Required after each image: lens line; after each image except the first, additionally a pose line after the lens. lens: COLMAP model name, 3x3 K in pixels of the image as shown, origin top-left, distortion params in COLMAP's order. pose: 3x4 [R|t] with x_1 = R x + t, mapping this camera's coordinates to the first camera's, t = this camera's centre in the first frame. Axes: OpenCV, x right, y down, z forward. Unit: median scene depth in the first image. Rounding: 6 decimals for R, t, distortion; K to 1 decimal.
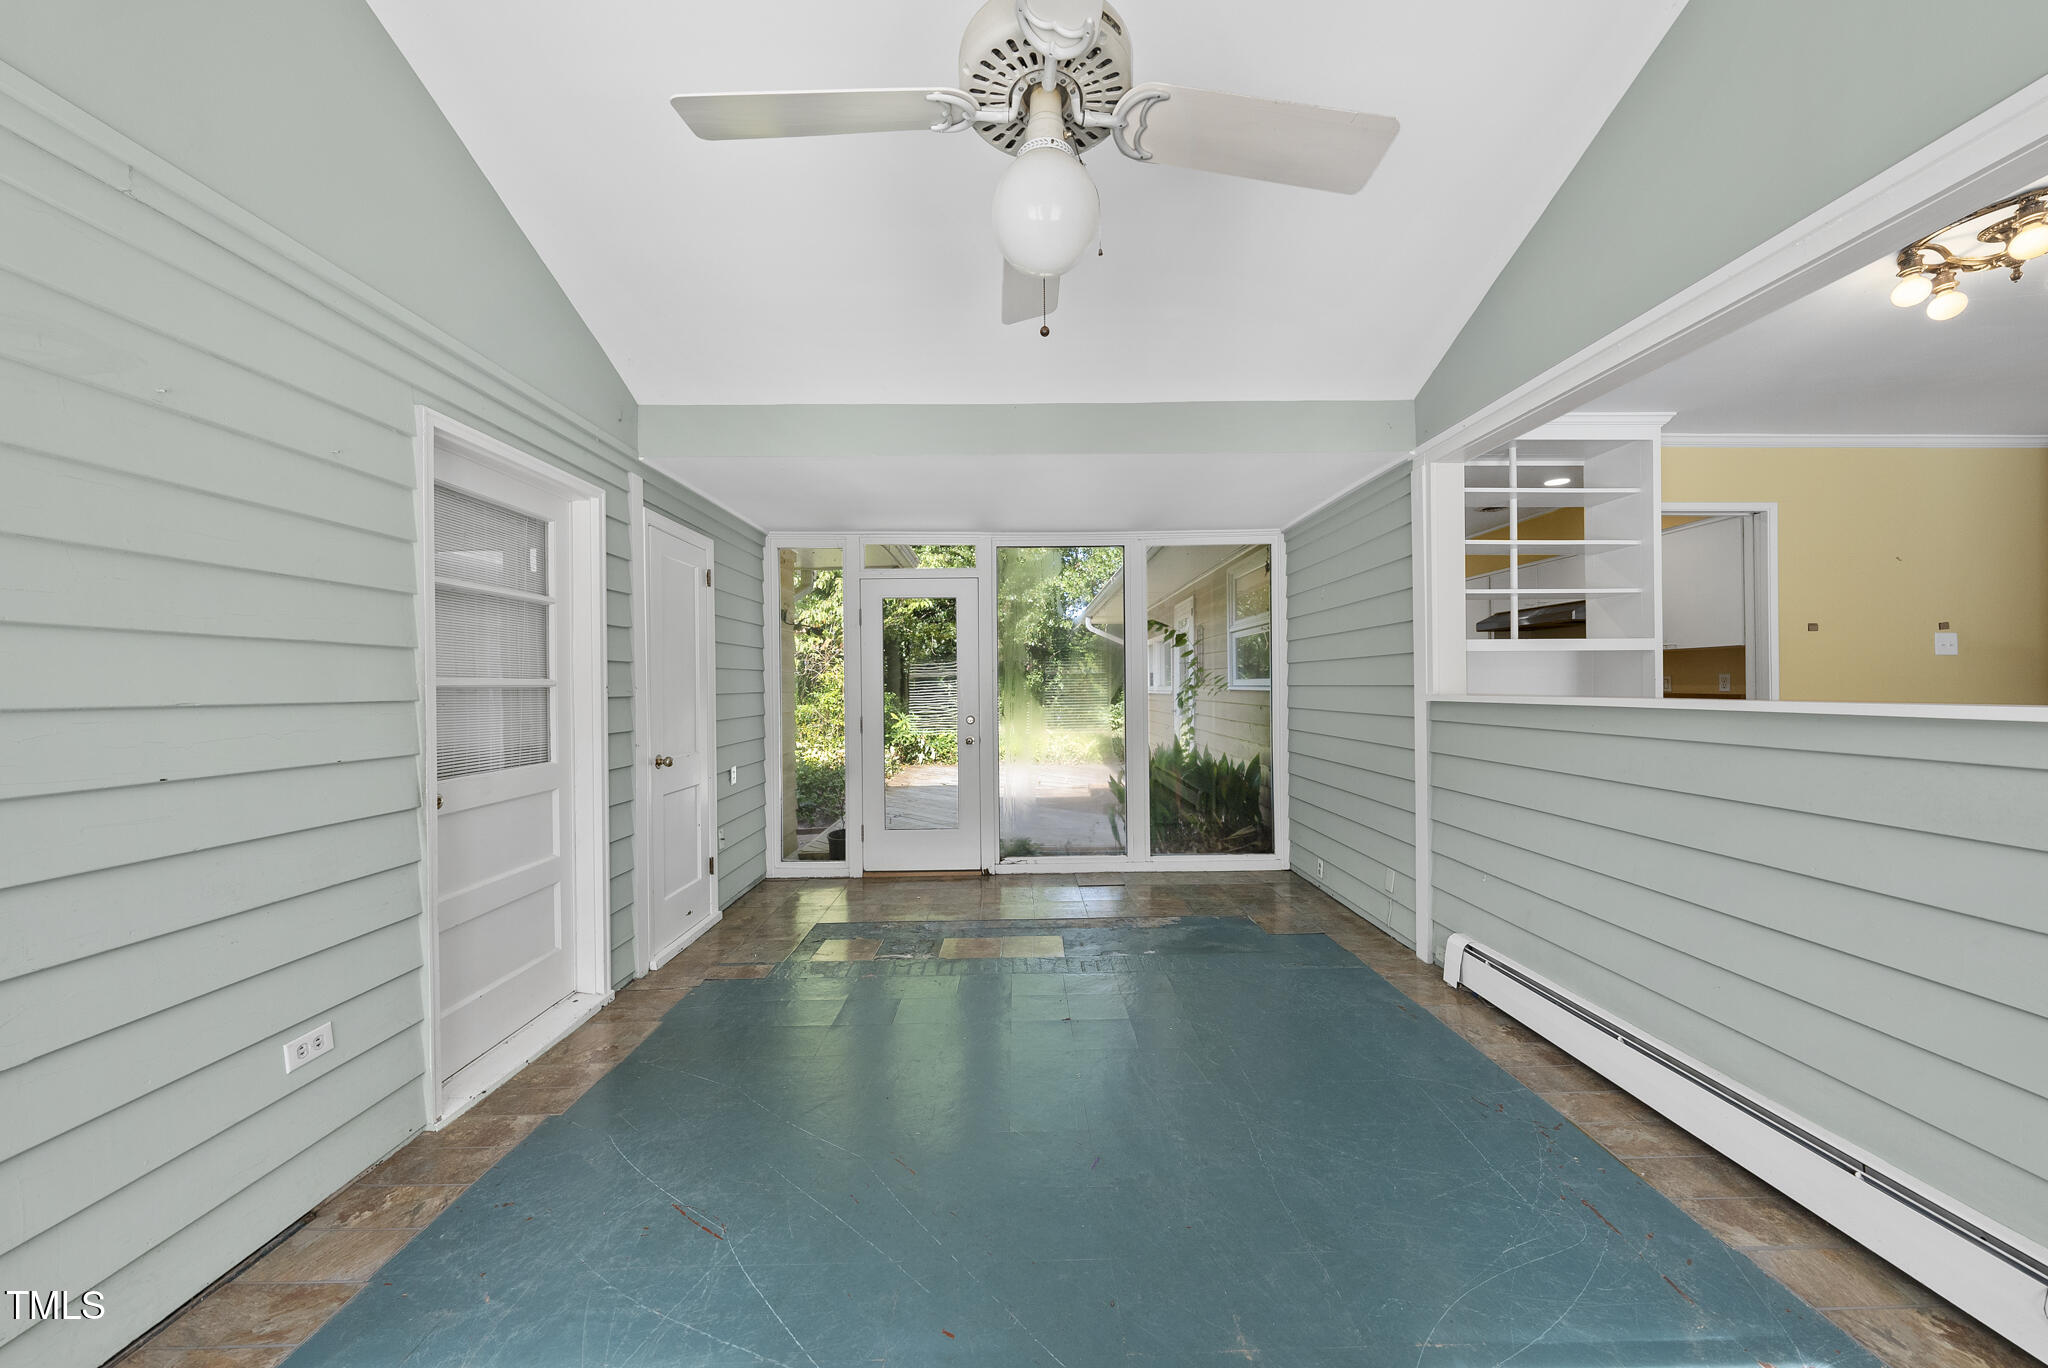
lens RADIAL K [[700.2, 0, 1024.0], [0, 700.2, 684.0], [0, 0, 1]] dist [0.000192, -0.000111]
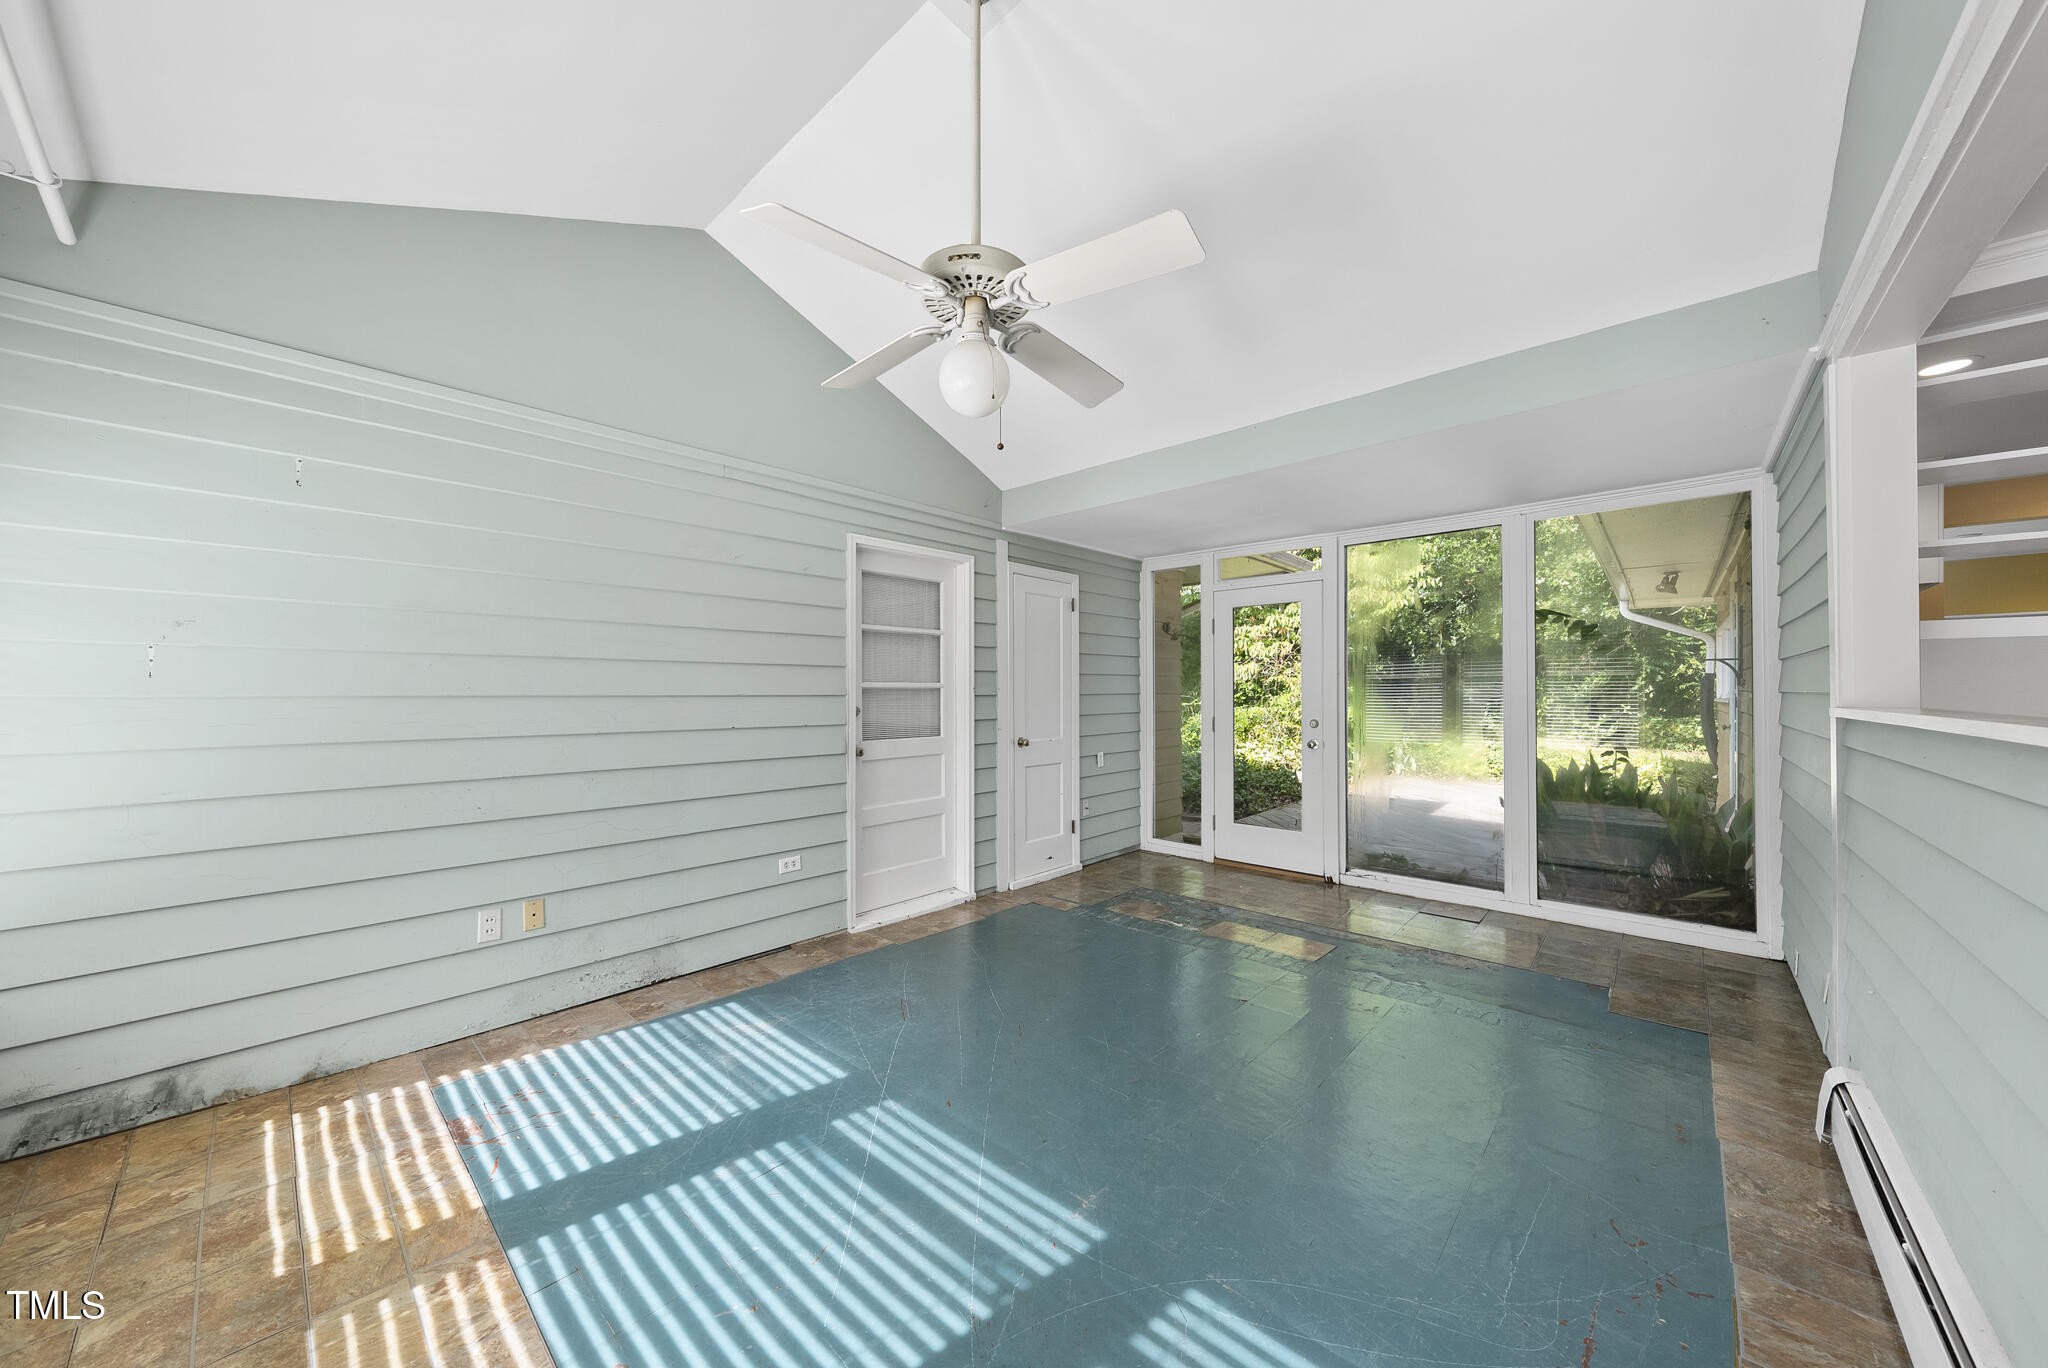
lens RADIAL K [[700.2, 0, 1024.0], [0, 700.2, 684.0], [0, 0, 1]] dist [0.000192, -0.000111]
pose [[0.730460, 0.001369, -0.682954, 0.468705], [-0.003687, 0.999991, -0.001939, -0.002271], [0.682945, 0.003934, 0.730459, -0.012331]]
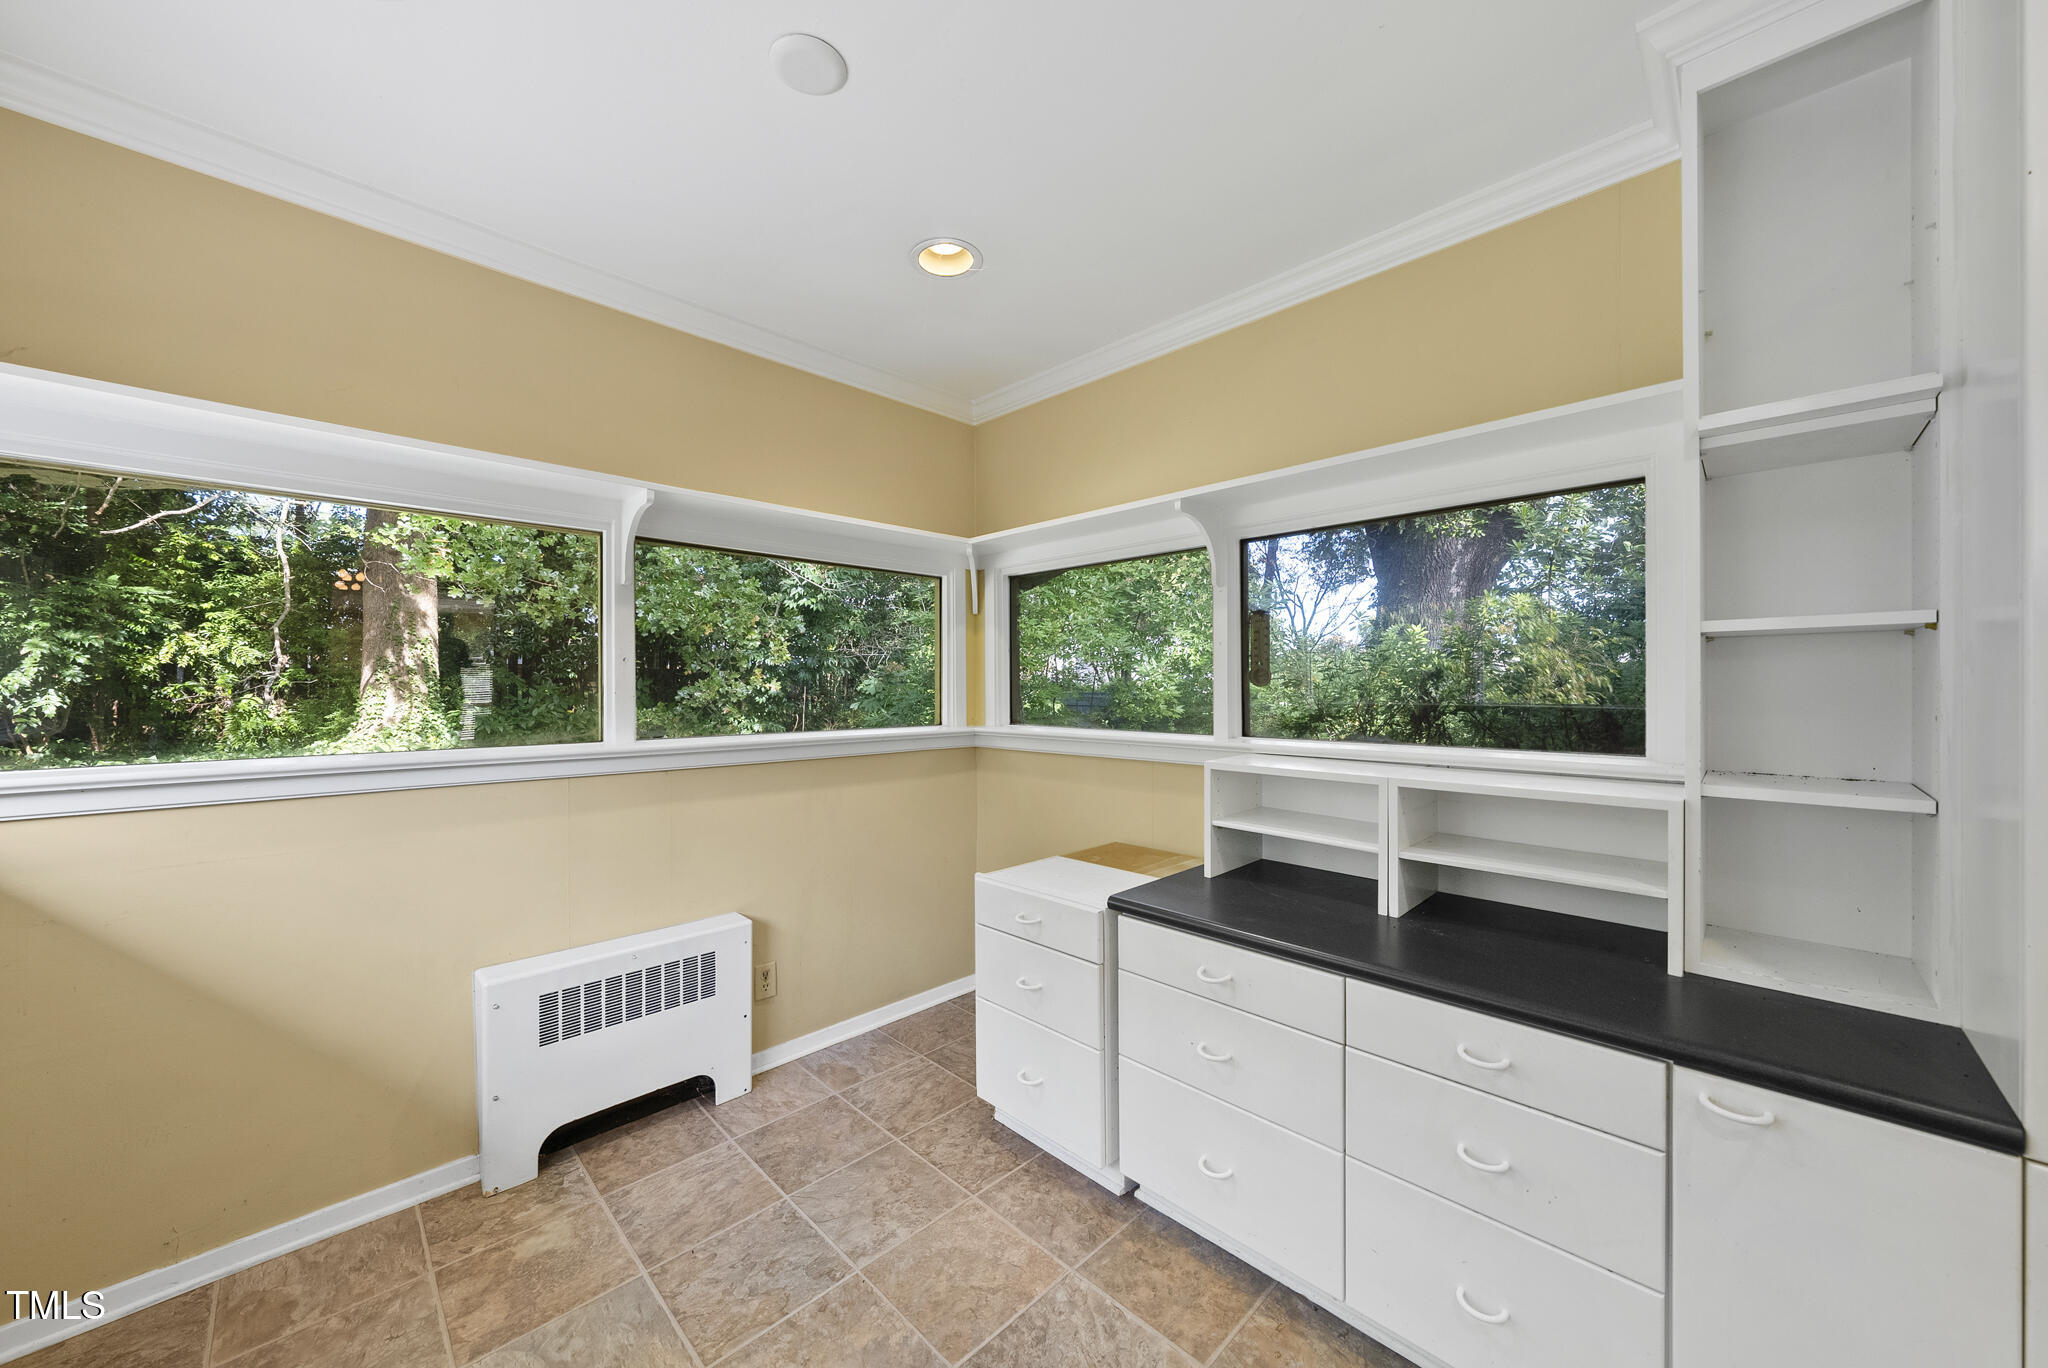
lens RADIAL K [[732.3, 0, 1031.5], [0, 732.3, 680.7], [0, 0, 1]] dist [-0.002110, -0.000028]
pose [[0.714611, 0.011405, 0.699429, 0.842607], [-0.008252, 0.999935, -0.007875, -0.046874], [-0.699473, -0.000144, 0.714659, 2.639118]]
